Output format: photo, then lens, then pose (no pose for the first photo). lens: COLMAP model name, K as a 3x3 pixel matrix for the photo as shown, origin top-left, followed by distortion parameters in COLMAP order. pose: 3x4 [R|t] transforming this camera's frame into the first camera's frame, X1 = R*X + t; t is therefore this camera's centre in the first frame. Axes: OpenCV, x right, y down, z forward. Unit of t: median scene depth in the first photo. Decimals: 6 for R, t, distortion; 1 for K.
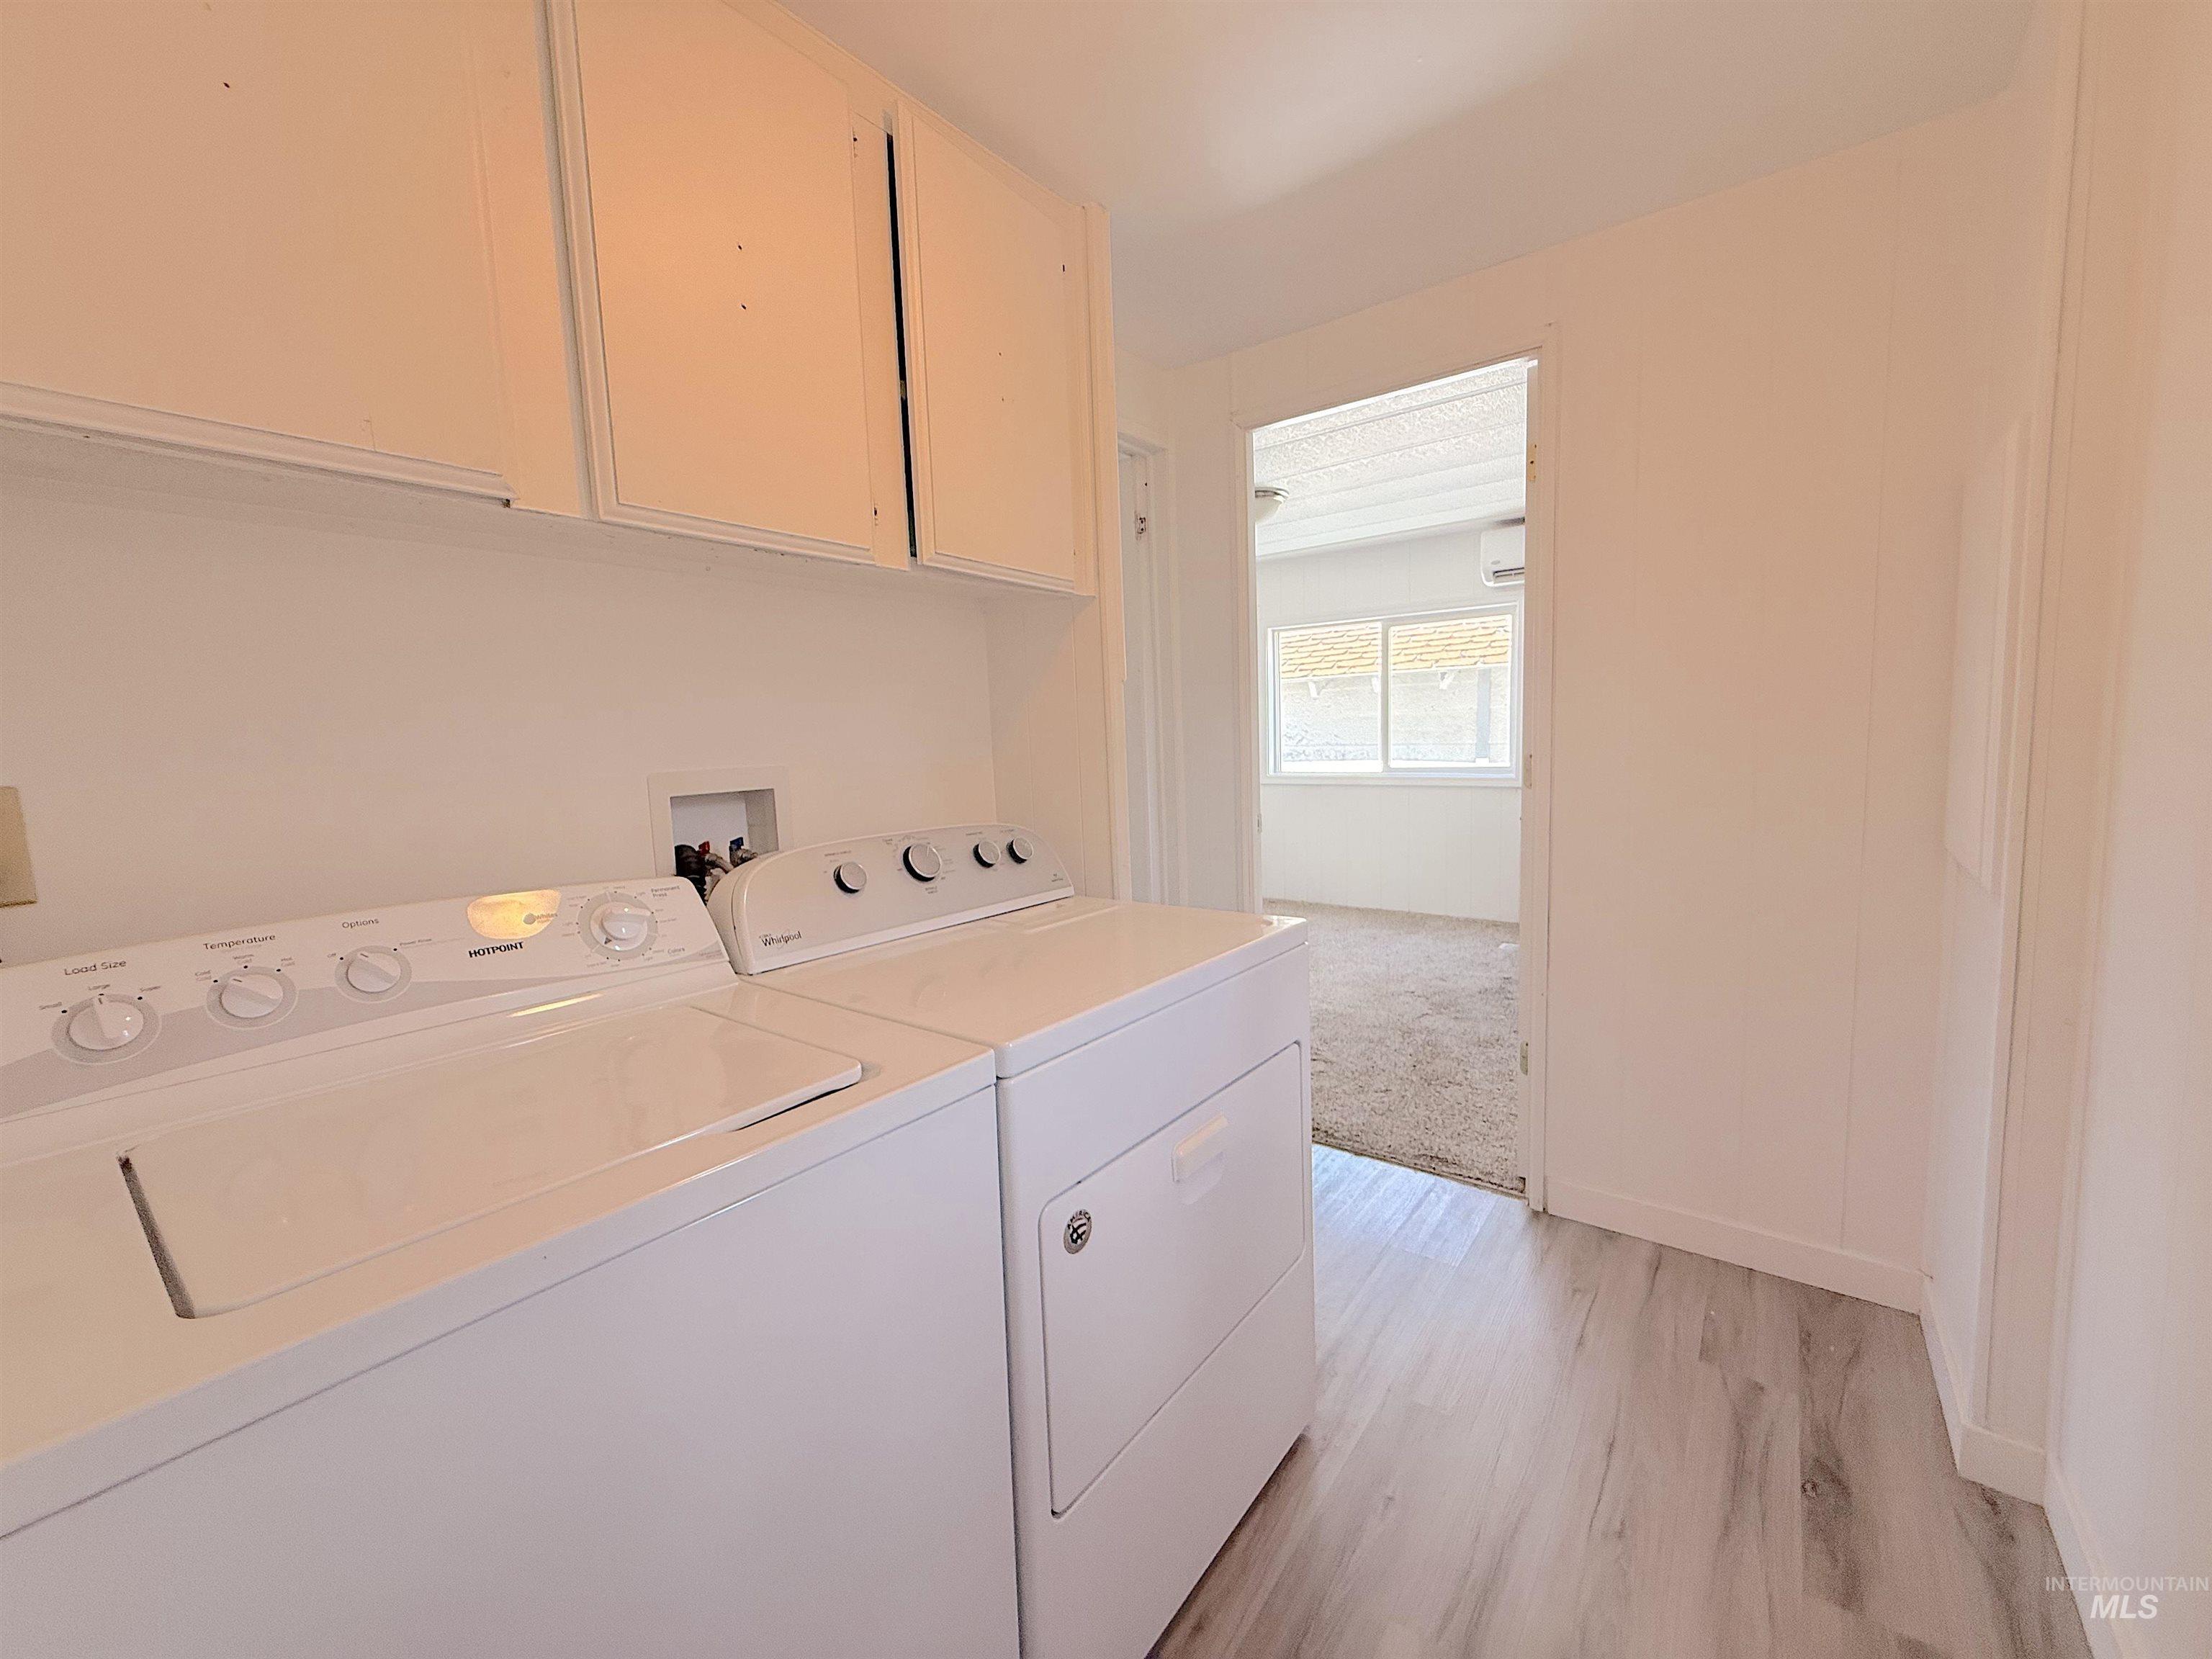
lens RADIAL K [[884.6, 0, 1106.0], [0, 884.6, 829.5], [0, 0, 1]] dist [0.000624, 0.000106]
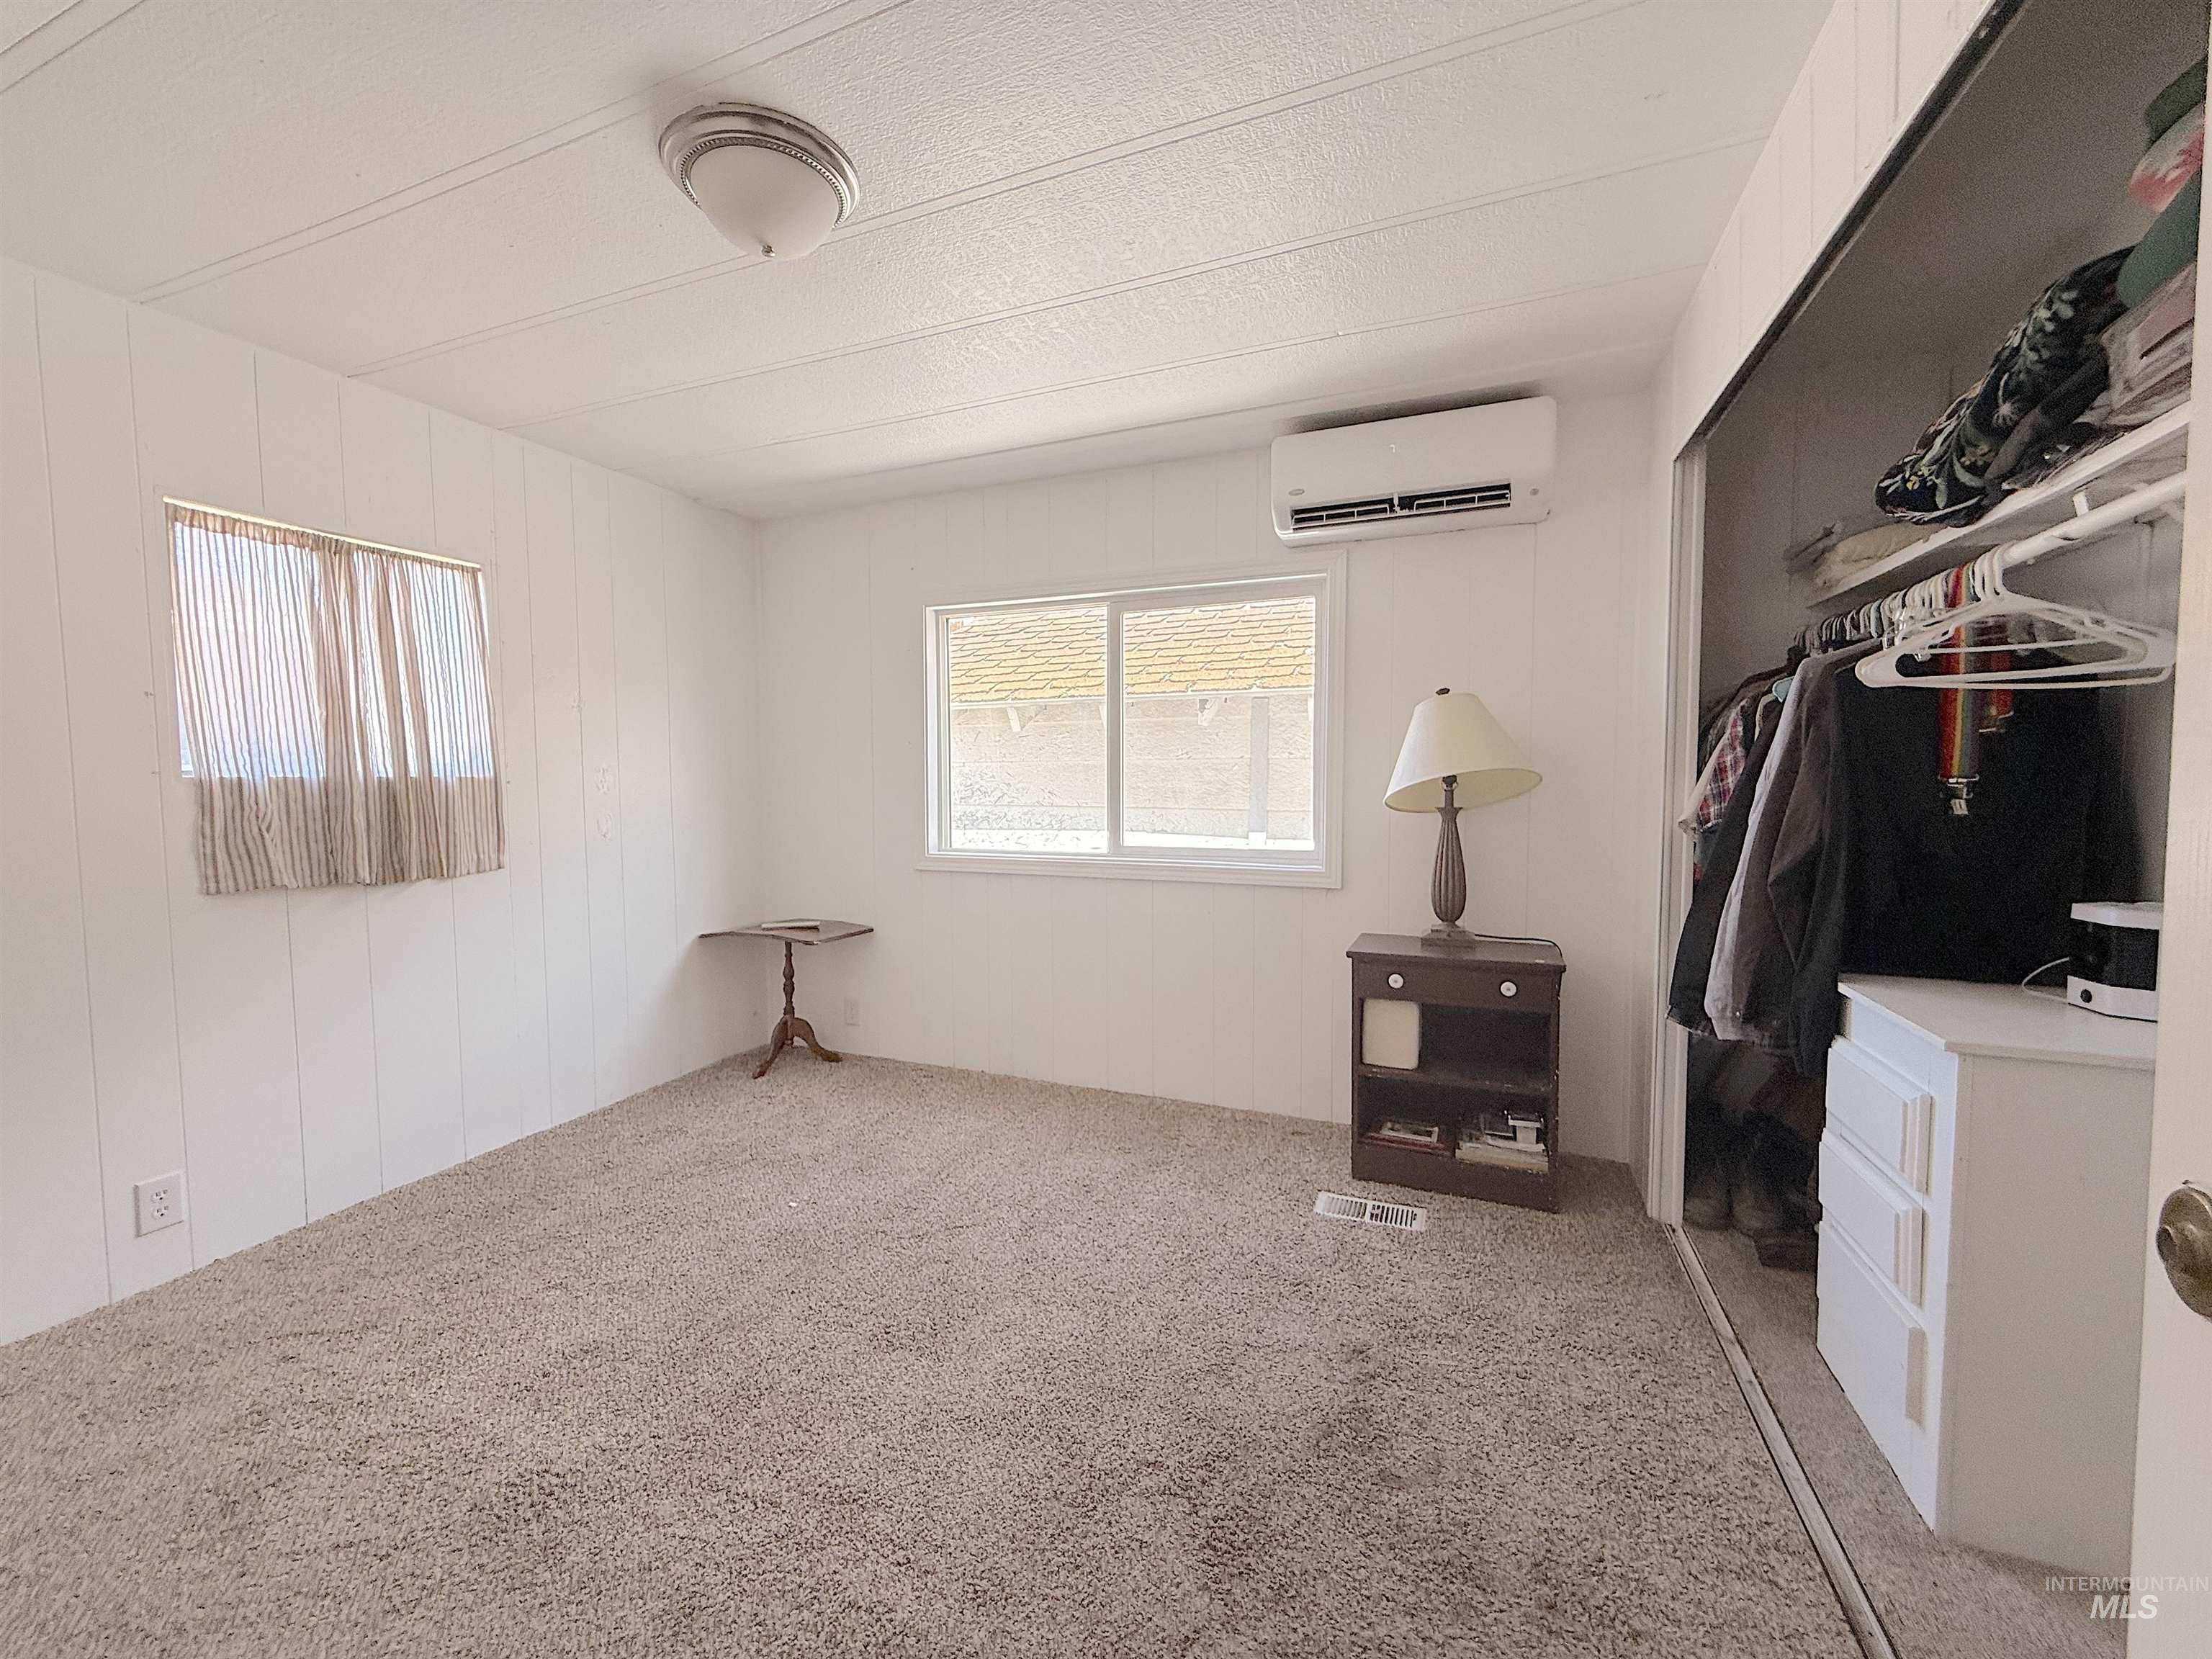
lens RADIAL K [[884.6, 0, 1106.0], [0, 884.6, 829.5], [0, 0, 1]] dist [0.000624, 0.000106]
pose [[0.962934, 0.023771, 0.268687, 0.142435], [-0.005395, 0.997607, -0.068922, -0.037635], [-0.269683, 0.064918, 0.960759, 0.407311]]
